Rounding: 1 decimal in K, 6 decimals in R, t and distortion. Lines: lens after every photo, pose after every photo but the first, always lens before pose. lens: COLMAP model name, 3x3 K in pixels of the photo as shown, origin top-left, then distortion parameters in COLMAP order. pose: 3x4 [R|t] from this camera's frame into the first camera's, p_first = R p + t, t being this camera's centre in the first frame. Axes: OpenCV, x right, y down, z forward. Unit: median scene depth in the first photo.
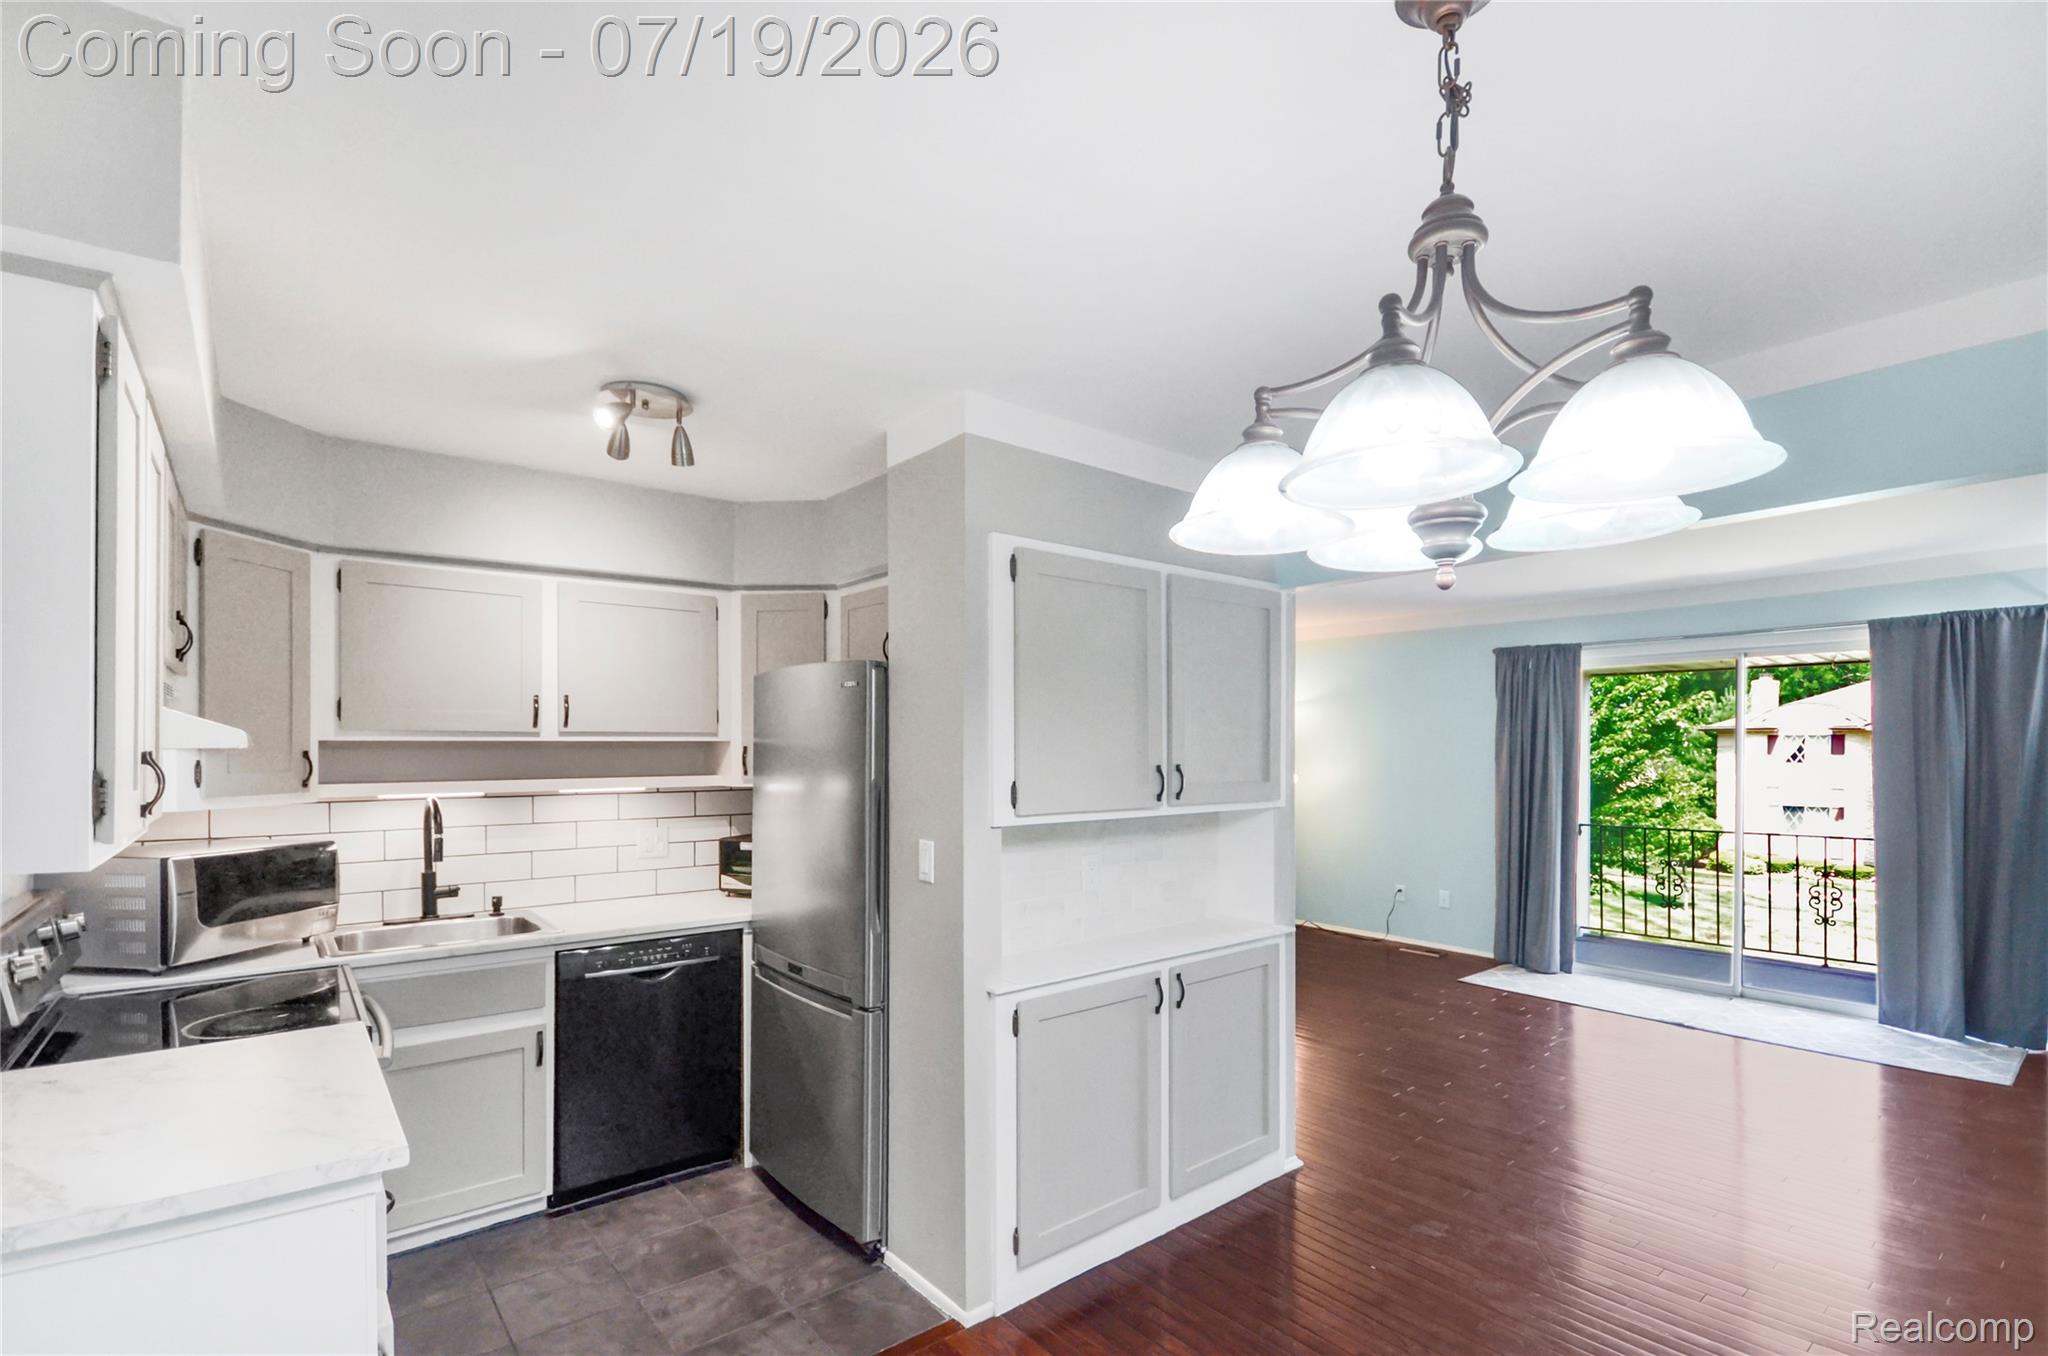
lens RADIAL K [[922.9, 0, 1019.2], [0, 922.9, 726.4], [0, 0, 1]] dist [0.000157, -0.017748]
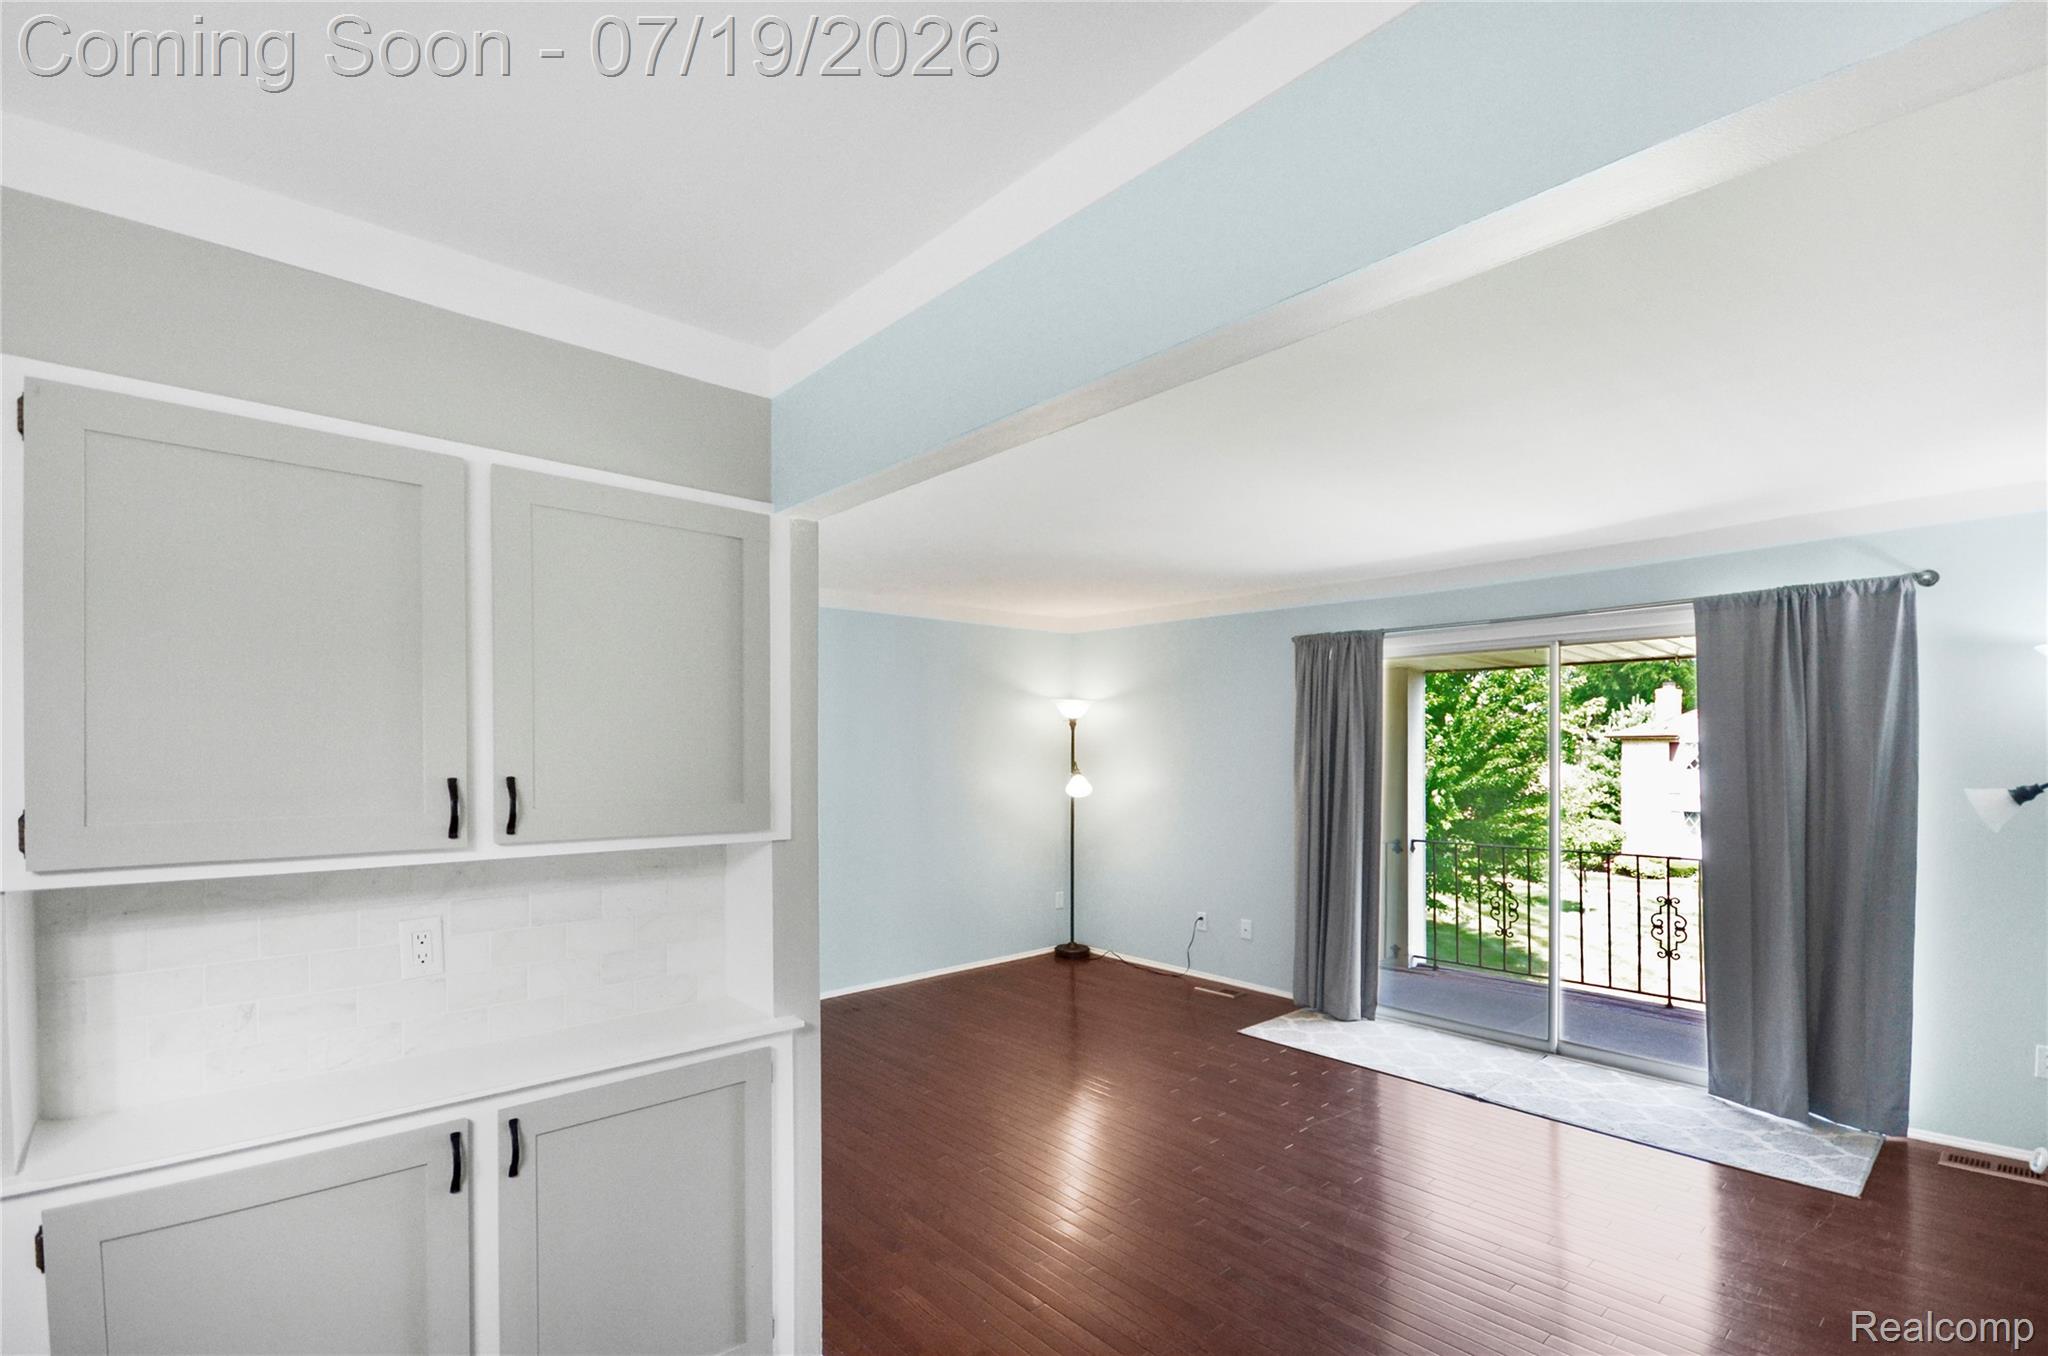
lens RADIAL K [[940.3, 0, 1001.9], [0, 940.3, 717.8], [0, 0, 1]] dist [0.002519, -0.019659]
pose [[0.997825, 0.006187, 0.065634, 0.262218], [-0.005332, 0.999899, -0.013194, 0.004834], [-0.065709, 0.012816, 0.997757, 0.206130]]
